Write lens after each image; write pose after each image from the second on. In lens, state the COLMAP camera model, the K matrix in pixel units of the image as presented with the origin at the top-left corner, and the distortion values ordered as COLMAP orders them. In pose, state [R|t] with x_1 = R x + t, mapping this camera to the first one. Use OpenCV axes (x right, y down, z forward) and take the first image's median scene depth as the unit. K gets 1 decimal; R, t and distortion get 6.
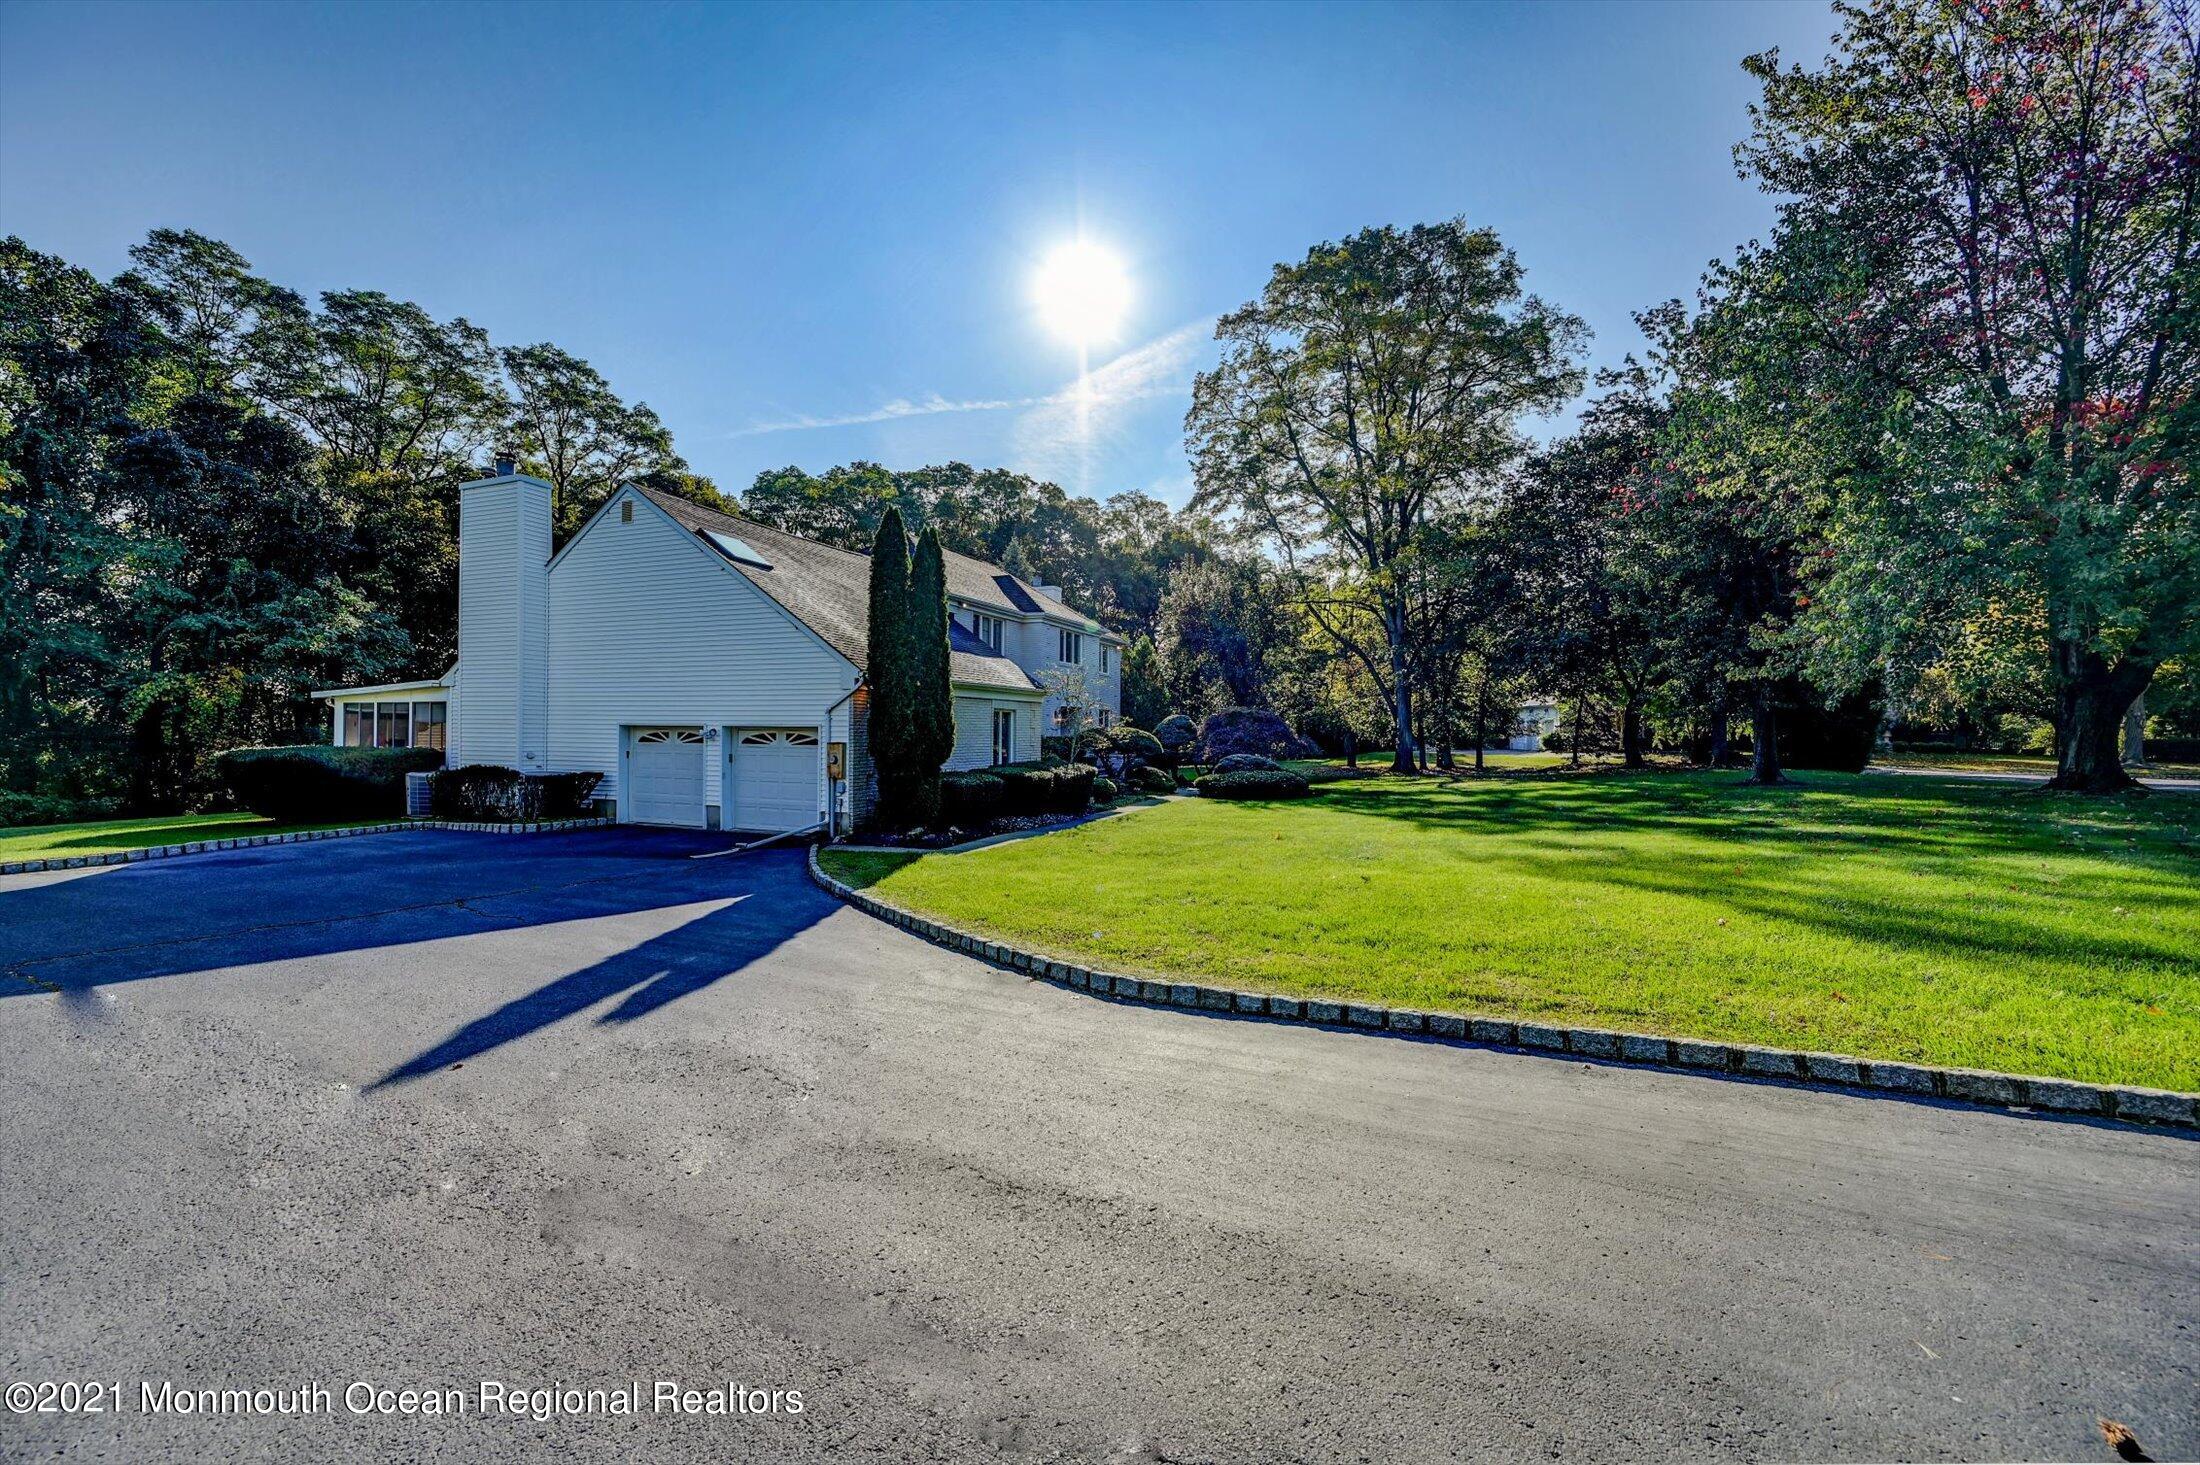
lens RADIAL K [[876.5, 0, 1100.0], [0, 876.5, 732.5], [0, 0, 1]] dist [0.002015, 0.000184]
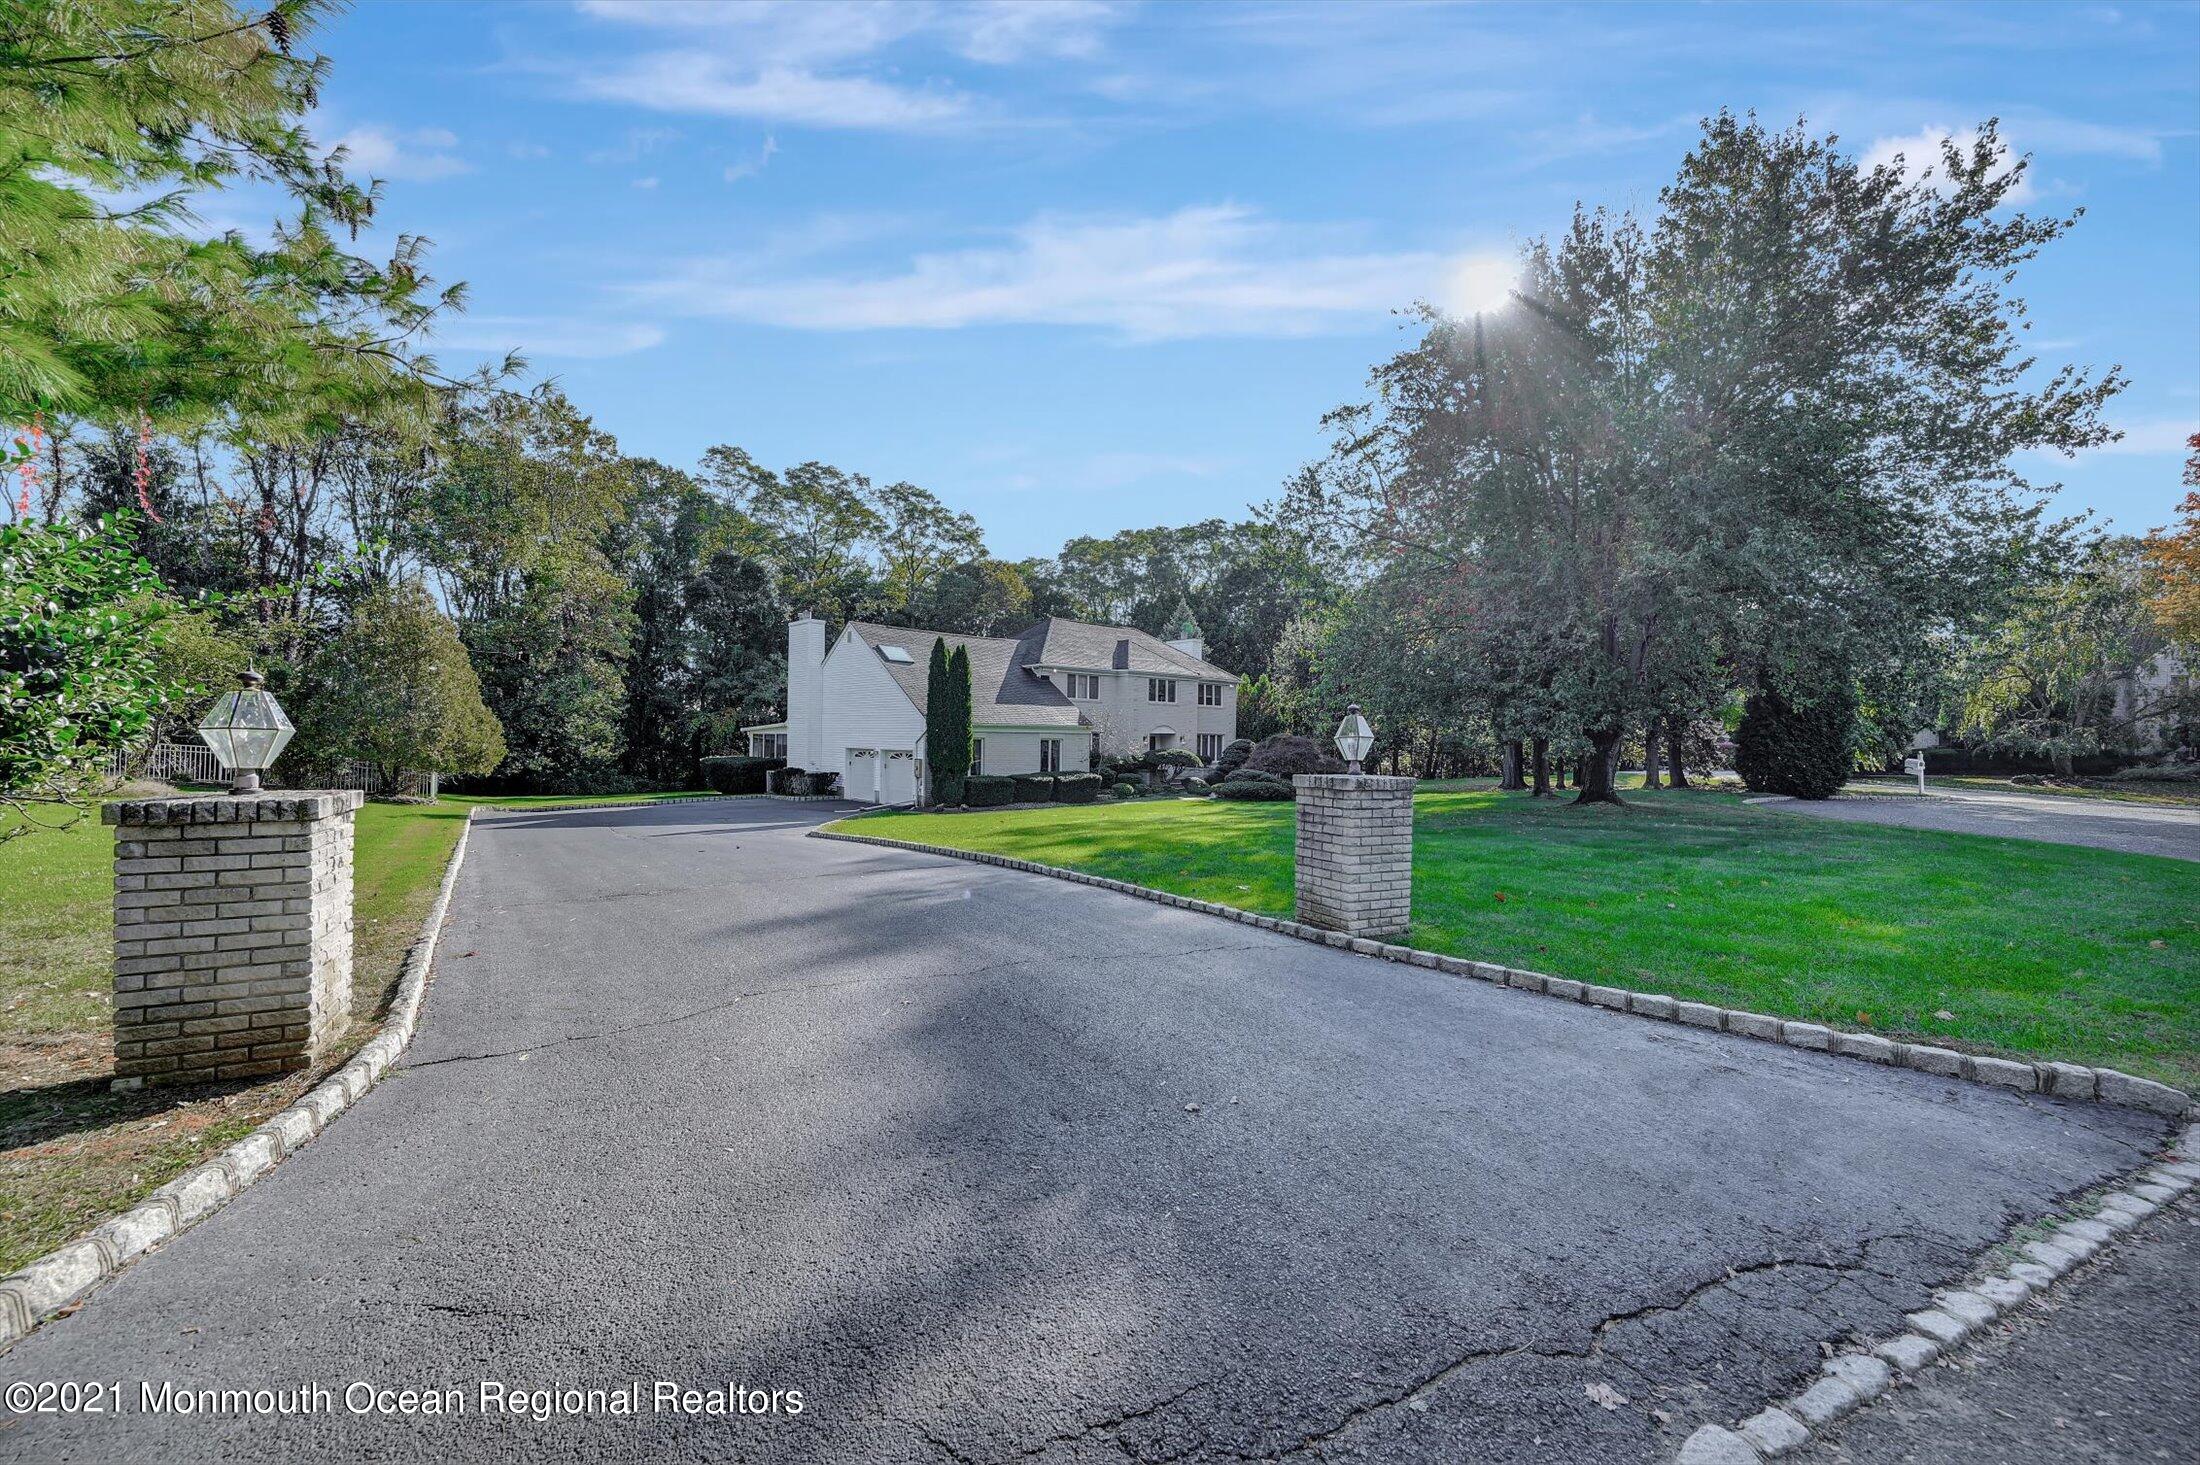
lens RADIAL K [[876.5, 0, 1100.0], [0, 876.5, 732.5], [0, 0, 1]] dist [0.002015, 0.000184]
pose [[0.907436, 0.000216, -0.420191, 0.375408], [-0.005697, 0.999914, -0.011790, -0.011102], [0.420152, 0.013092, 0.907359, -0.245806]]
